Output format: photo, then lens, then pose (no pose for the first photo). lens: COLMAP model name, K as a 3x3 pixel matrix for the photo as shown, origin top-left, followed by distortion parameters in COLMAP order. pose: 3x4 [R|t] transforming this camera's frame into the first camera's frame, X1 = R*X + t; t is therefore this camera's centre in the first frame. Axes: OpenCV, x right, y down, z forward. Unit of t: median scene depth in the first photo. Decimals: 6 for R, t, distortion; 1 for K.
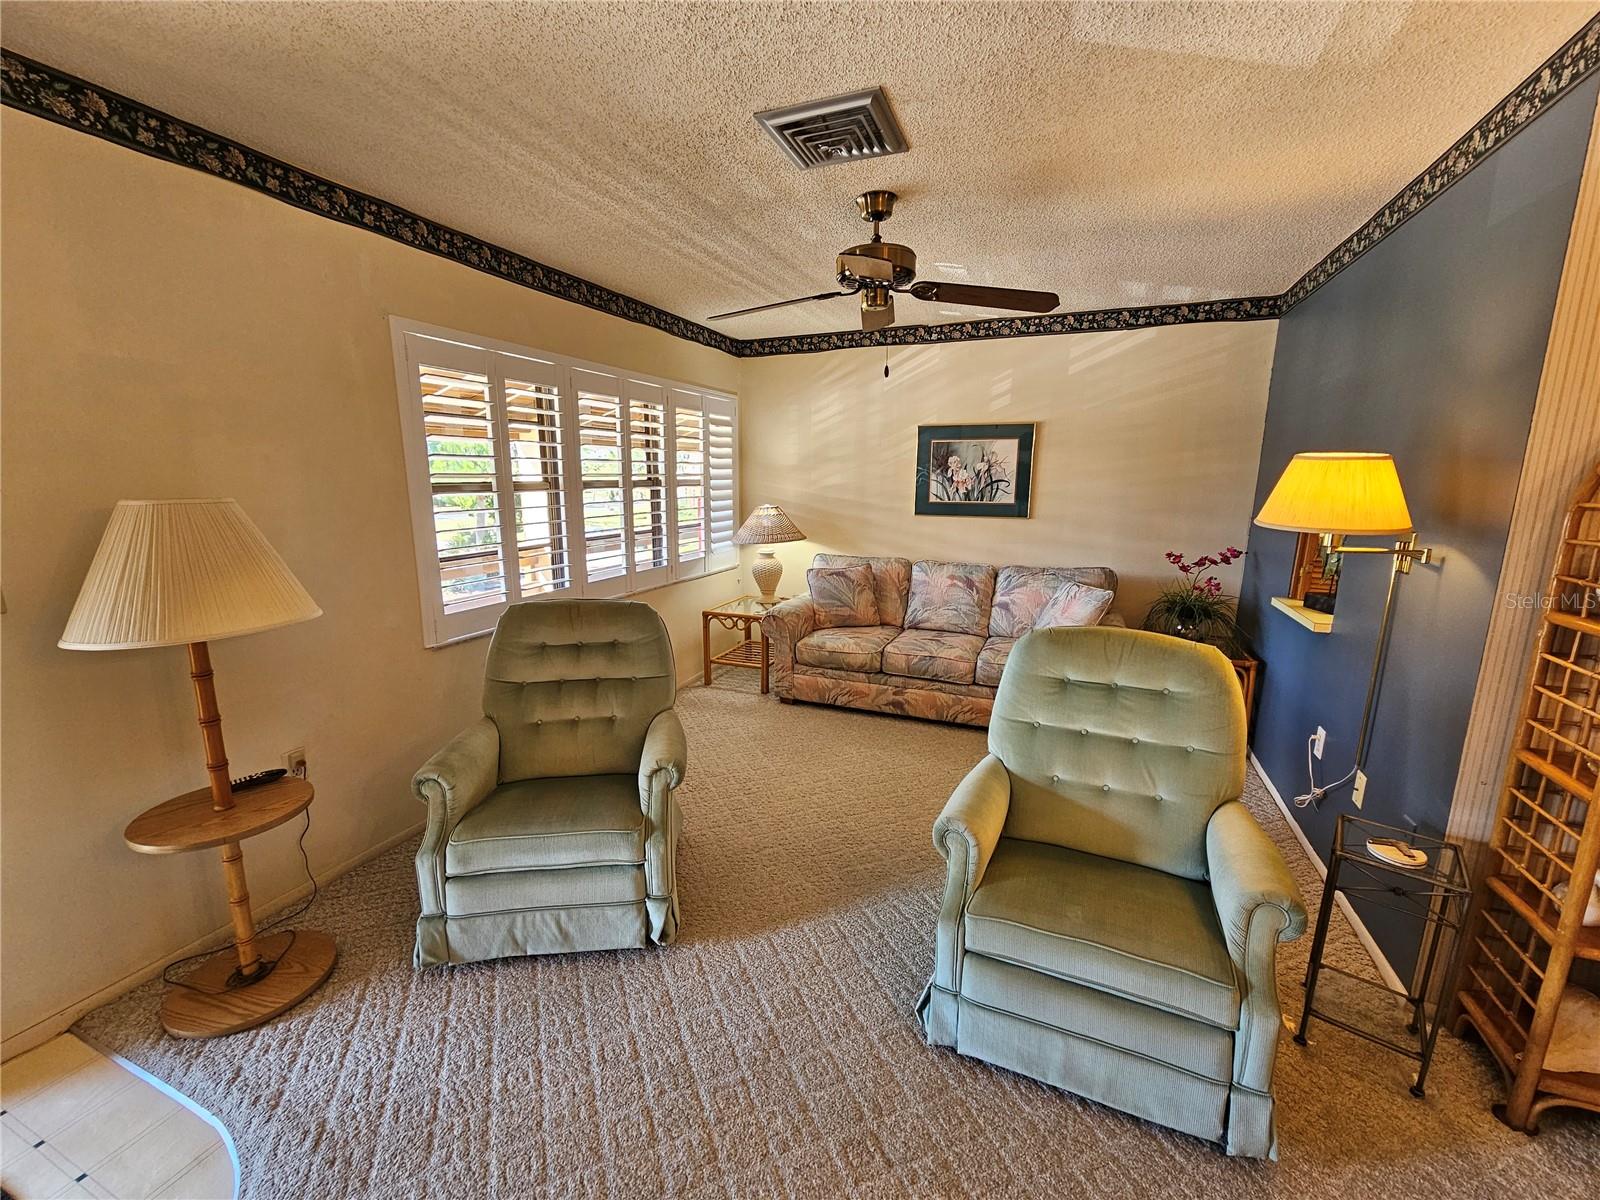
lens RADIAL K [[655.9, 0, 797.2], [0, 655.9, 606.1], [0, 0, 1]] dist [-0.004162, 0.000756]
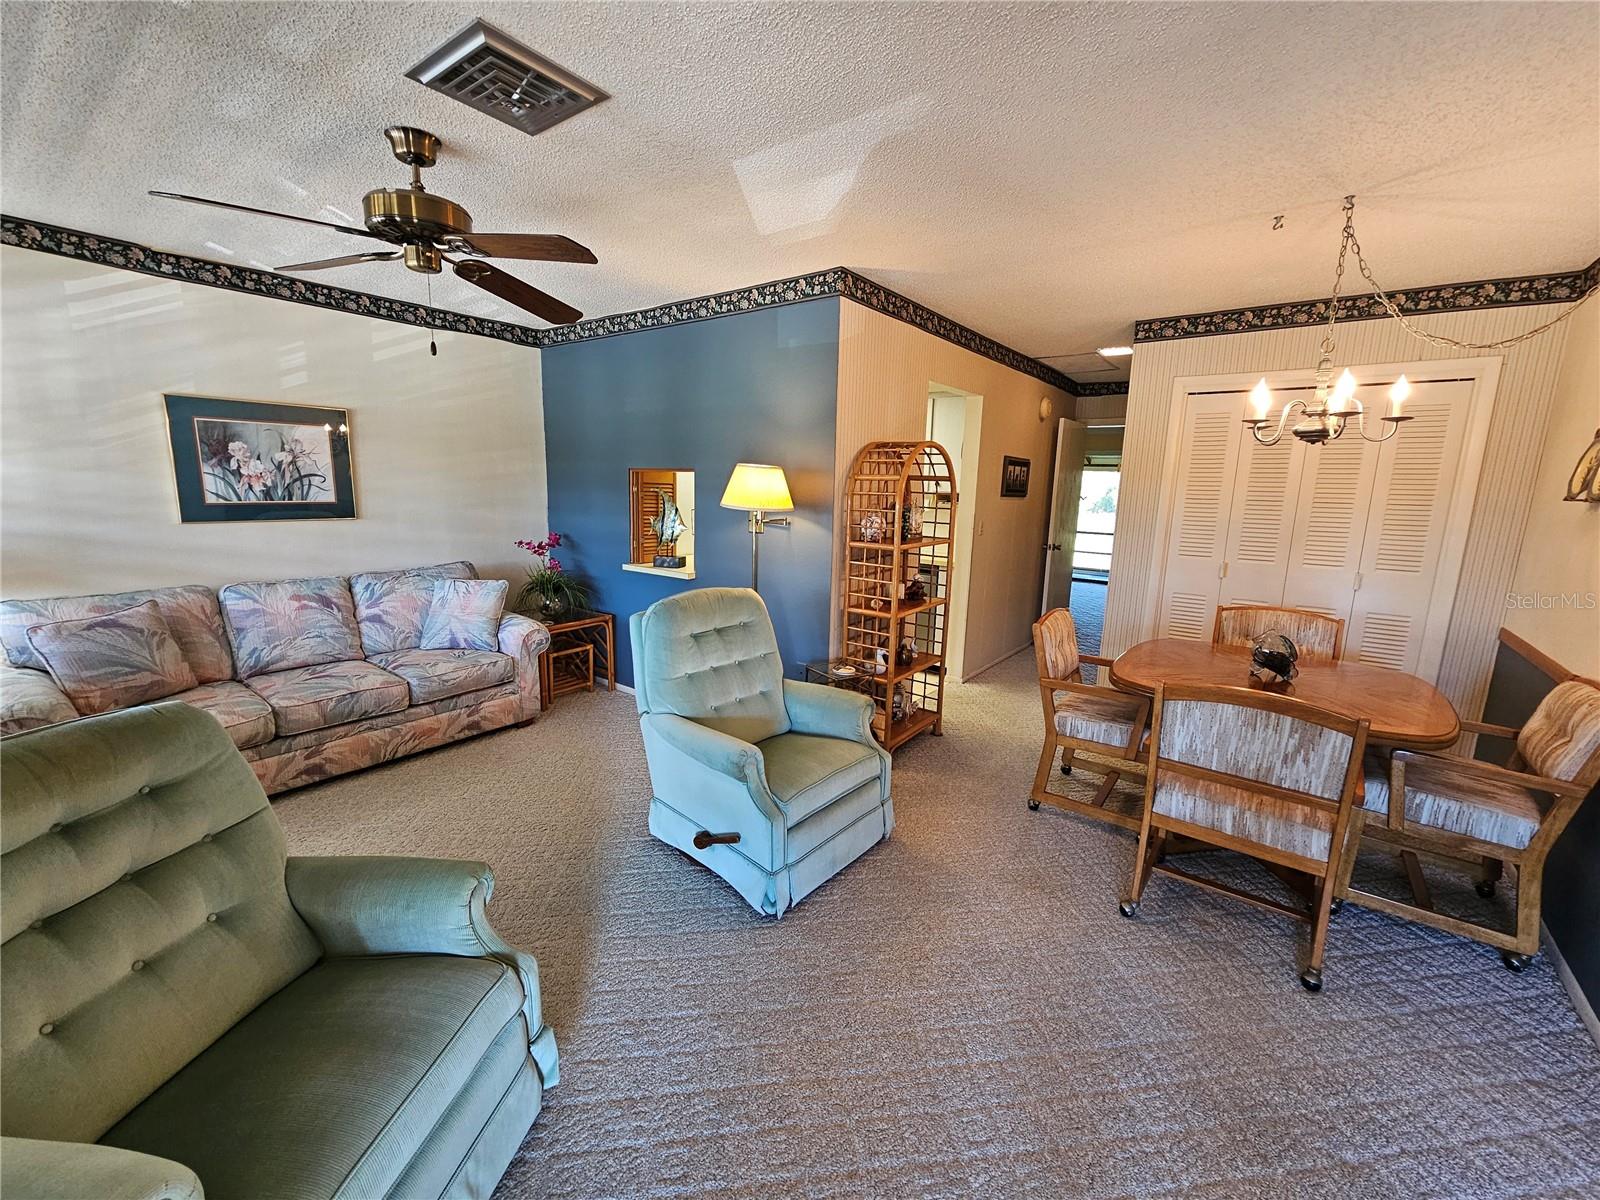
lens RADIAL K [[655.9, 0, 795.9], [0, 655.9, 606.5], [0, 0, 1]] dist [-0.004162, 0.000756]
pose [[0.251270, -0.179622, 0.951104, -0.413010], [0.169141, 0.975659, 0.139574, -0.047857], [-0.953024, 0.125800, 0.275535, 0.243208]]
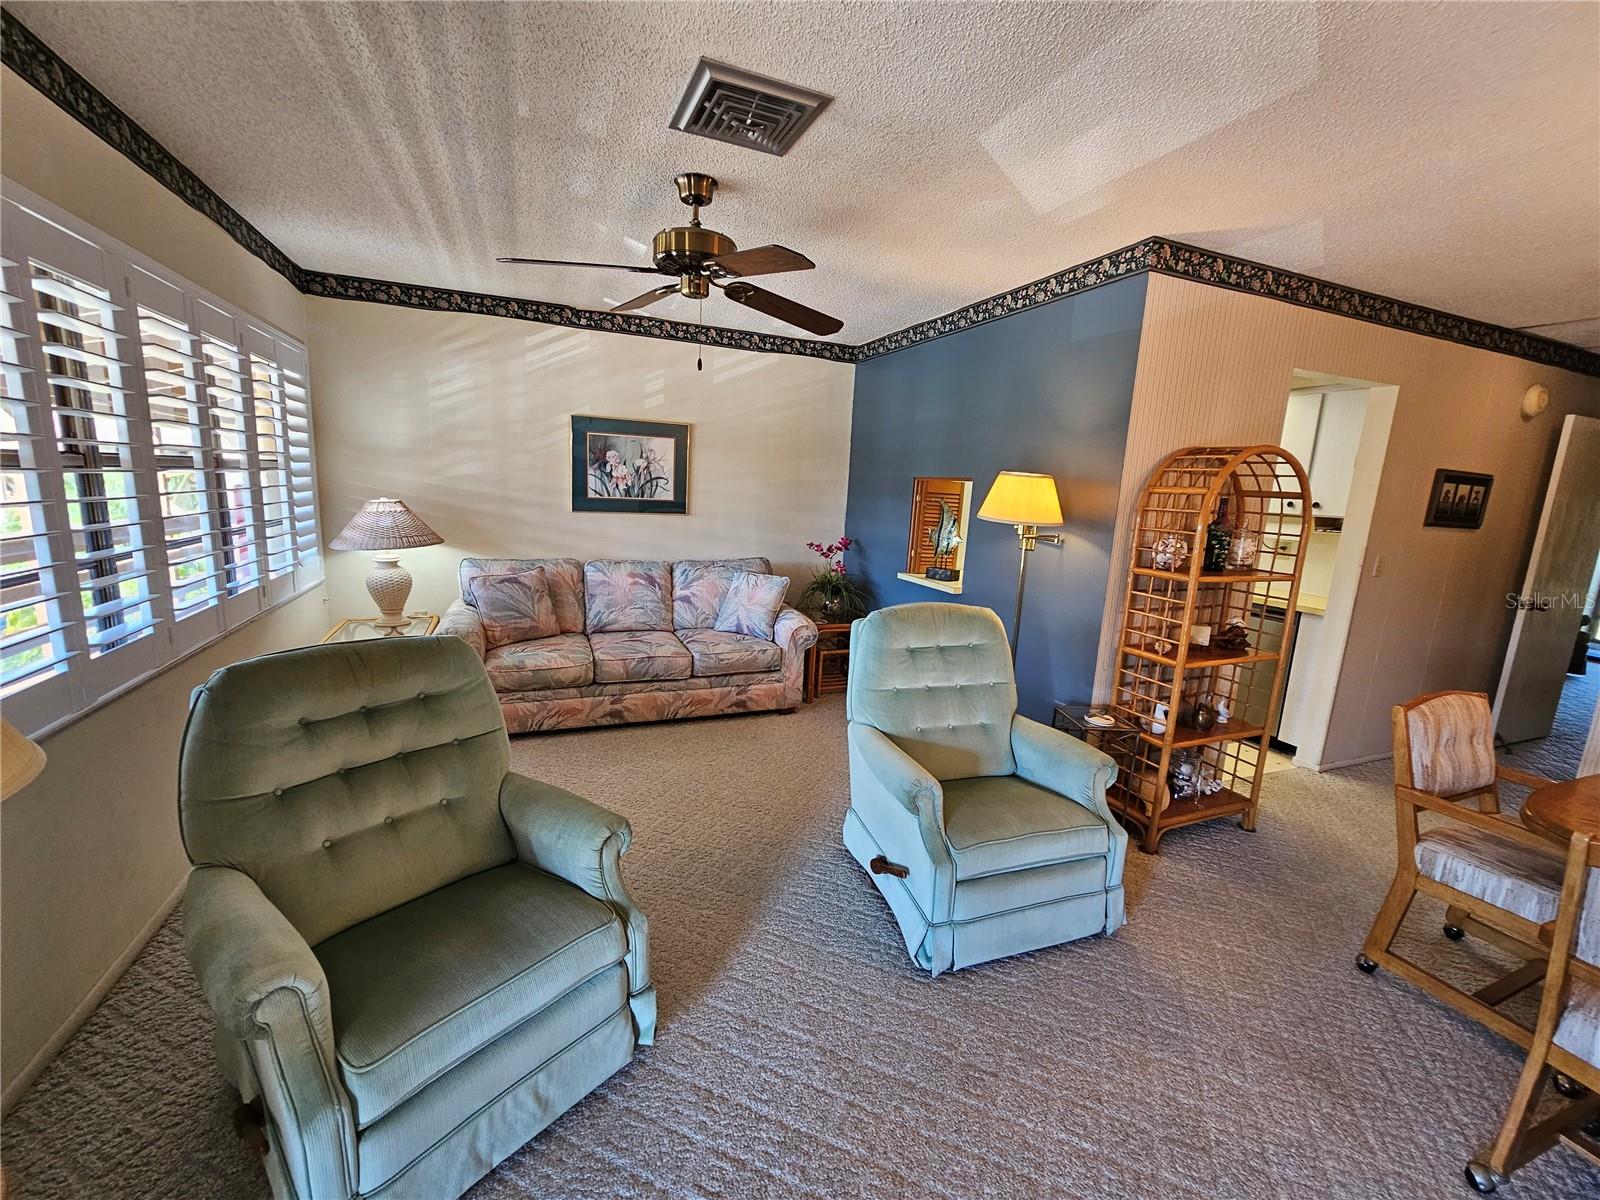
lens RADIAL K [[655.9, 0, 794.8], [0, 655.9, 607.2], [0, 0, 1]] dist [-0.004162, 0.000756]
pose [[0.707636, -0.101293, 0.699279, -0.321123], [0.094491, 0.994348, 0.048415, -0.024063], [-0.700231, 0.031816, 0.713207, 0.150800]]
